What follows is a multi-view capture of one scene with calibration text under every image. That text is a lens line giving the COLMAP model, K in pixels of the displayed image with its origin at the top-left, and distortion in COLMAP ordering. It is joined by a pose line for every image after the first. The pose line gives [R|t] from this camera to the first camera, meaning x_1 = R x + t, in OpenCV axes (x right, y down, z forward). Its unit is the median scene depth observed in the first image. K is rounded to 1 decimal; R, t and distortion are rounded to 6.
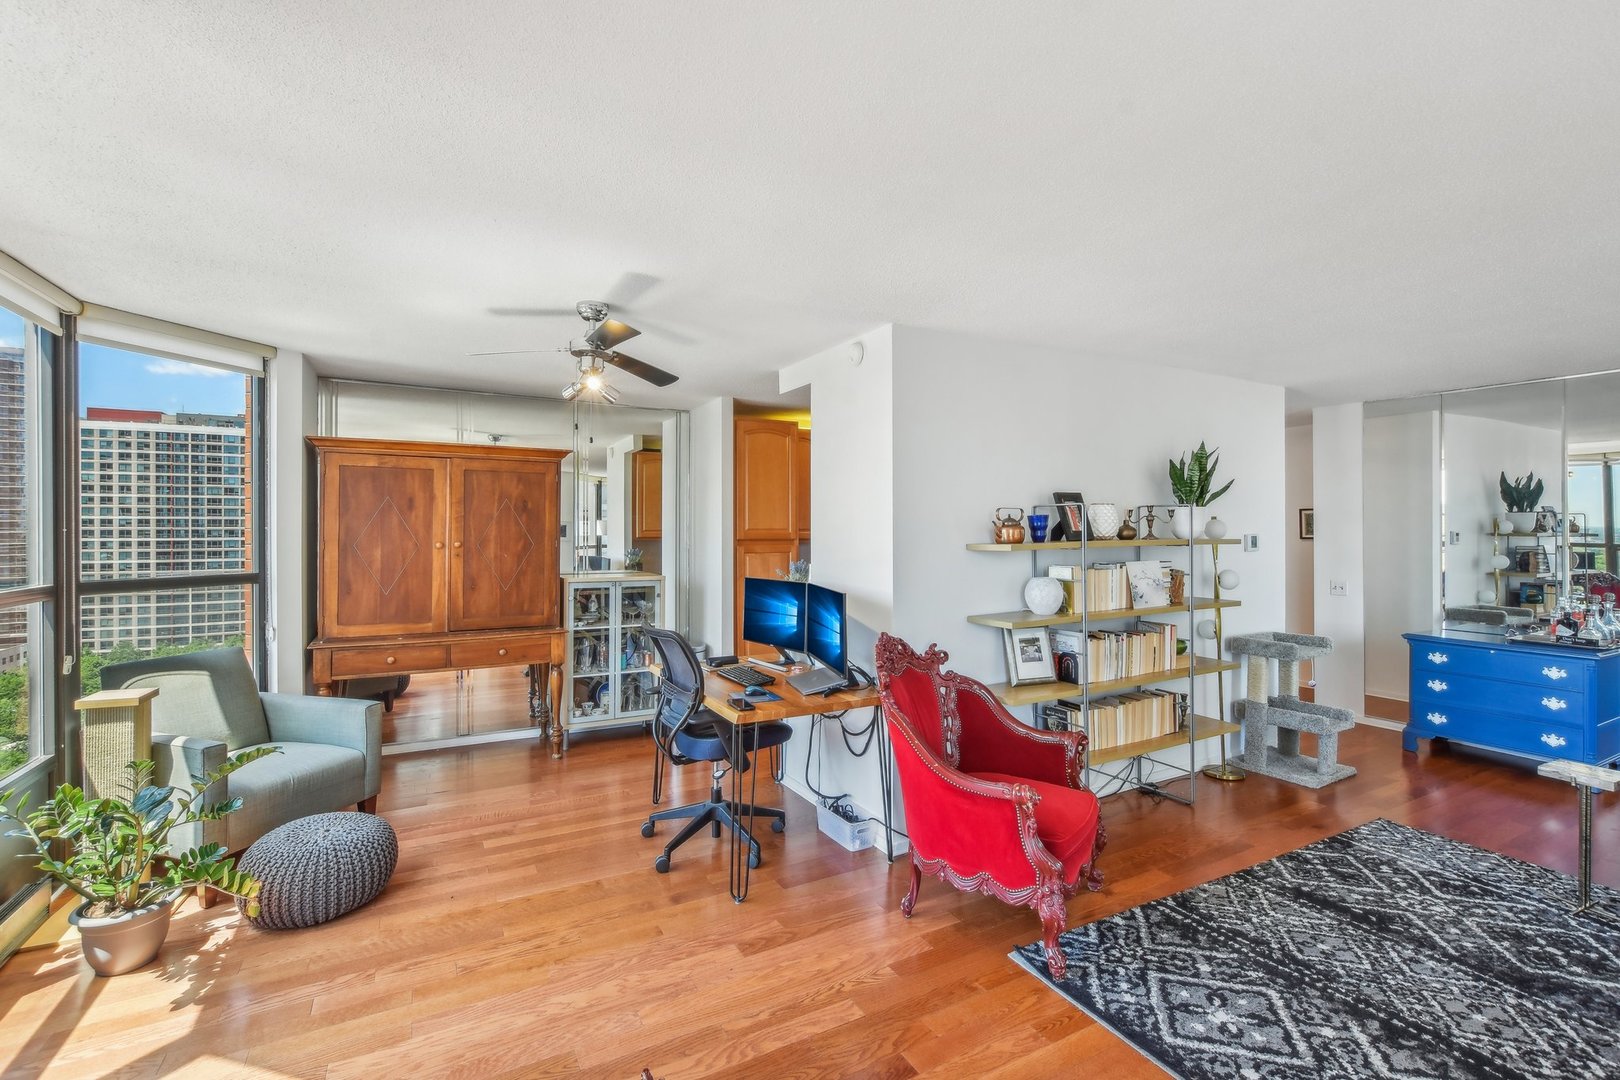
lens RADIAL K [[701.0, 0, 803.7], [0, 701.0, 531.0], [0, 0, 1]] dist [0.004708, 0.000394]
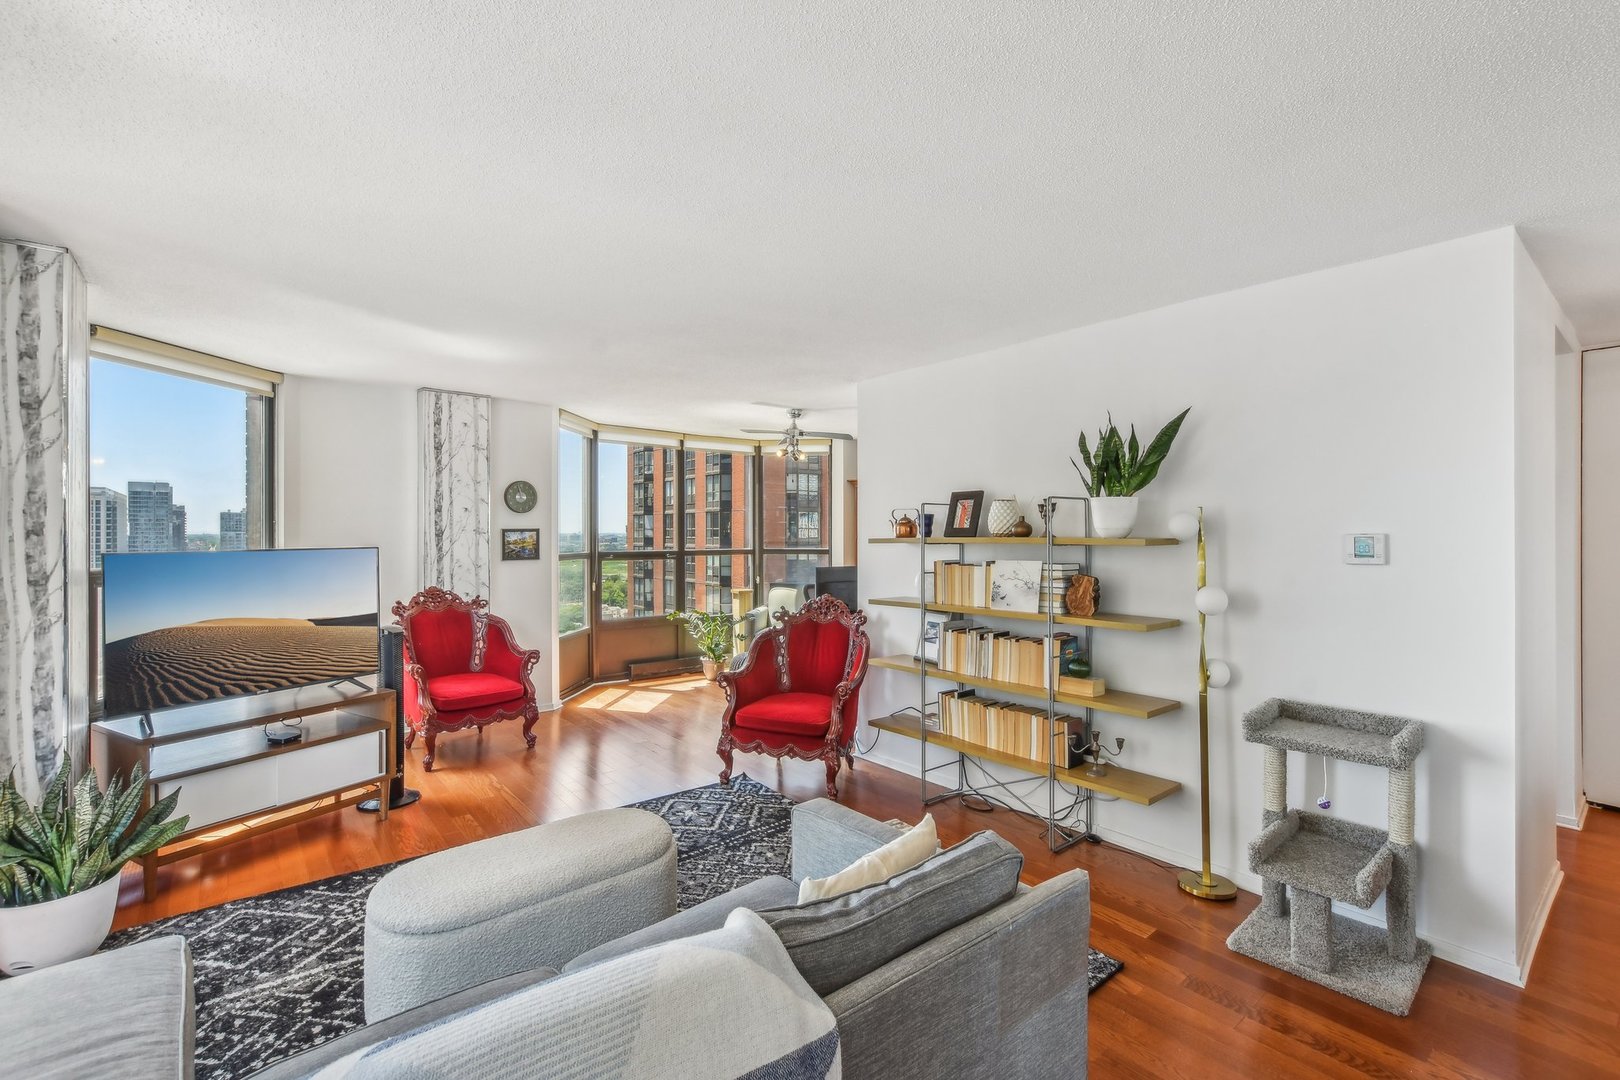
lens RADIAL K [[701.0, 0, 802.7], [0, 701.0, 535.3], [0, 0, 1]] dist [0.004708, 0.000394]
pose [[0.182810, 0.003692, -0.983141, 1.986058], [-0.007079, 0.999972, 0.002439, 0.013381], [0.983123, 0.006513, 0.182831, 0.823699]]
